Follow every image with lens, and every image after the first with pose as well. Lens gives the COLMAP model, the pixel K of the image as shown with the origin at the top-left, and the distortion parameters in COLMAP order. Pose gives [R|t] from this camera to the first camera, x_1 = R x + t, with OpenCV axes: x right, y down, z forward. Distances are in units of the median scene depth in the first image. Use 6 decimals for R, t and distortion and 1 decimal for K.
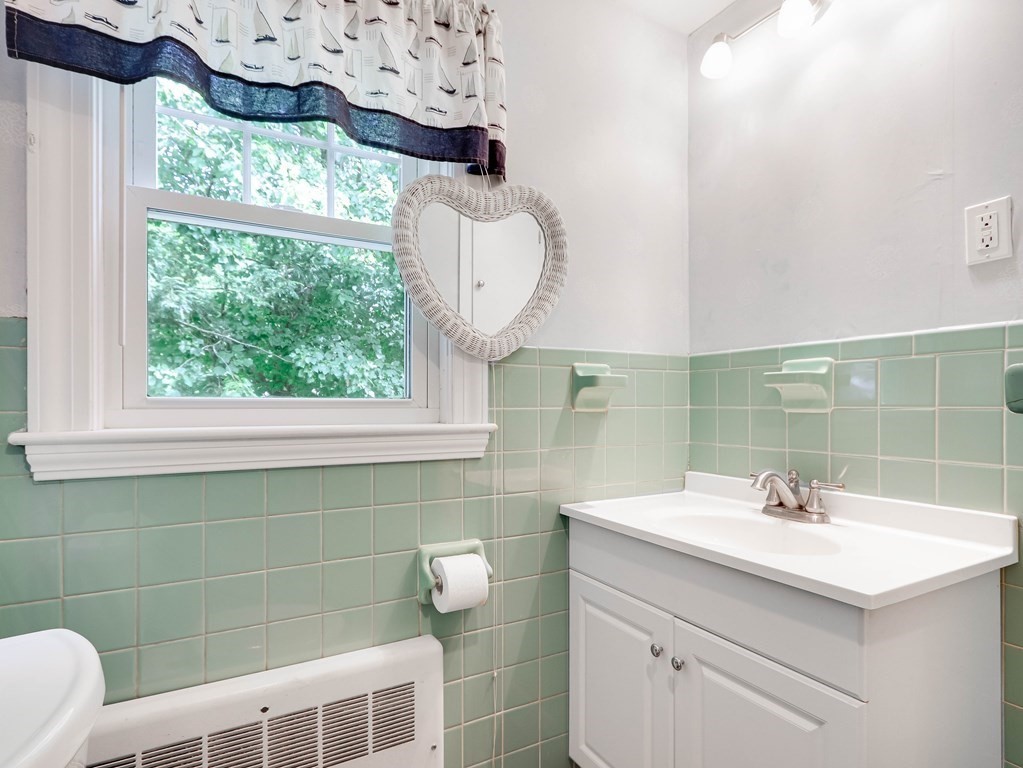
lens RADIAL K [[536.8, 0, 511.2], [0, 536.8, 401.3], [0, 0, 1]] dist [0.002550, -0.002160]
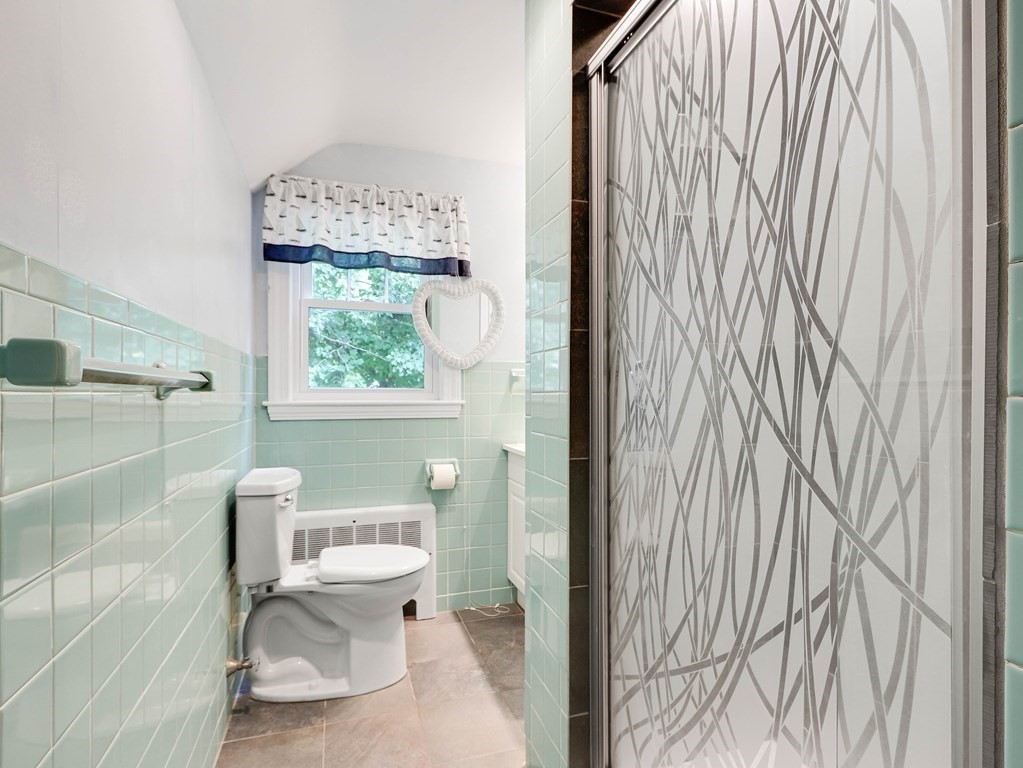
lens RADIAL K [[541.3, 0, 509.8], [0, 541.3, 388.1], [0, 0, 1]] dist [0.000614, -0.000924]
pose [[0.979478, 0.000594, -0.201548, 0.550190], [-0.001038, 0.999997, -0.002095, -0.001024], [0.201546, 0.002261, 0.979476, -0.949665]]
